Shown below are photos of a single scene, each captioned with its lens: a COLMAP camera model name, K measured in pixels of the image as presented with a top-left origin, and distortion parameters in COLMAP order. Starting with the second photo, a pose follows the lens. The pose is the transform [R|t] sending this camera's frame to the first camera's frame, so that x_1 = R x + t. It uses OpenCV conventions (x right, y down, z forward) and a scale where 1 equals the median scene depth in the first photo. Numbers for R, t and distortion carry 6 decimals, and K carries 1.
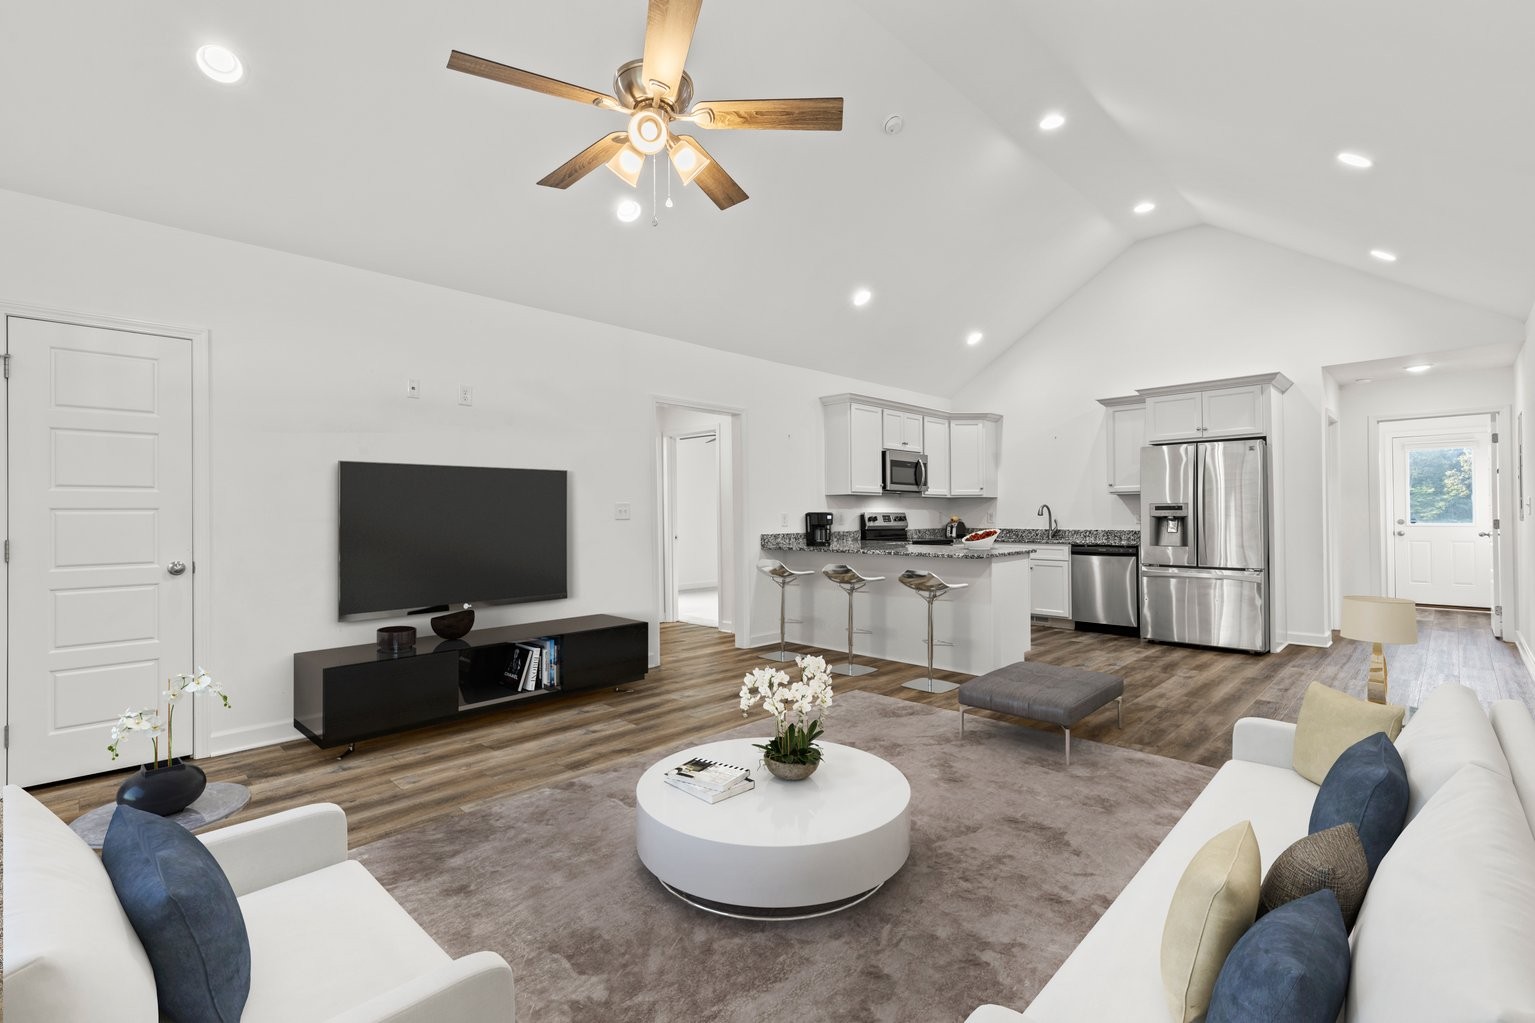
lens RADIAL K [[687.1, 0, 757.4], [0, 687.1, 508.1], [0, 0, 1]] dist [0.002195, -0.000506]
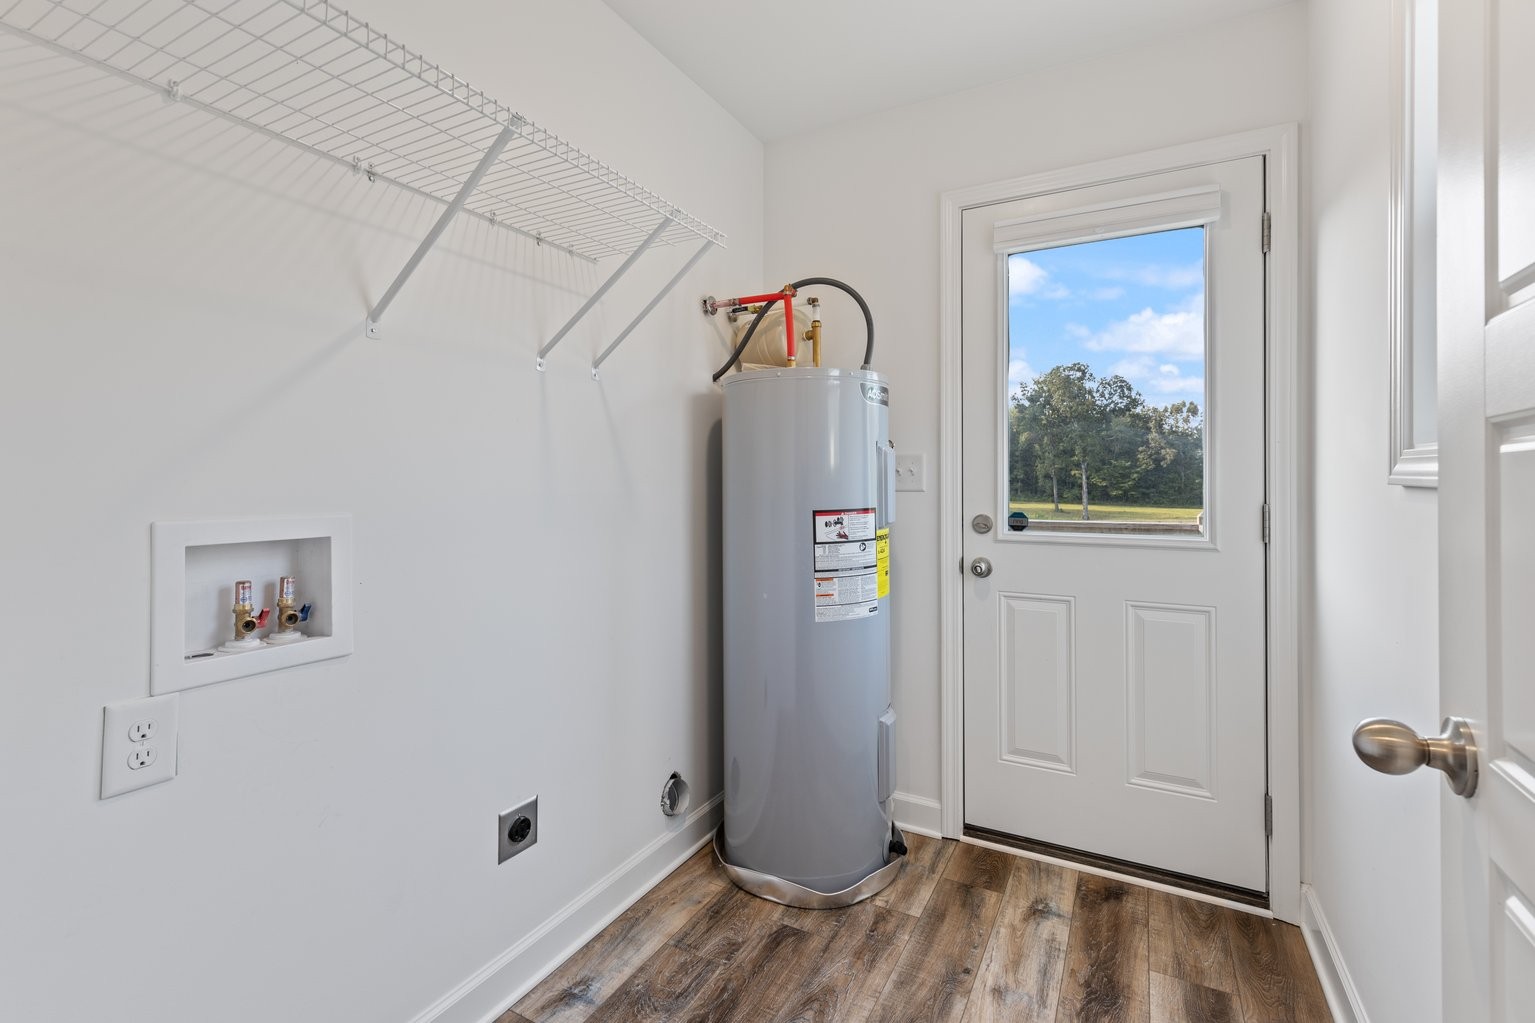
lens RADIAL K [[696.5, 0, 749.0], [0, 696.5, 480.5], [0, 0, 1]] dist [0.001116, 0.000034]
pose [[0.962283, 0.007631, 0.271945, 1.010664], [-0.009819, 0.999929, 0.006685, 0.002997], [-0.271874, -0.009103, 0.962290, 0.998490]]
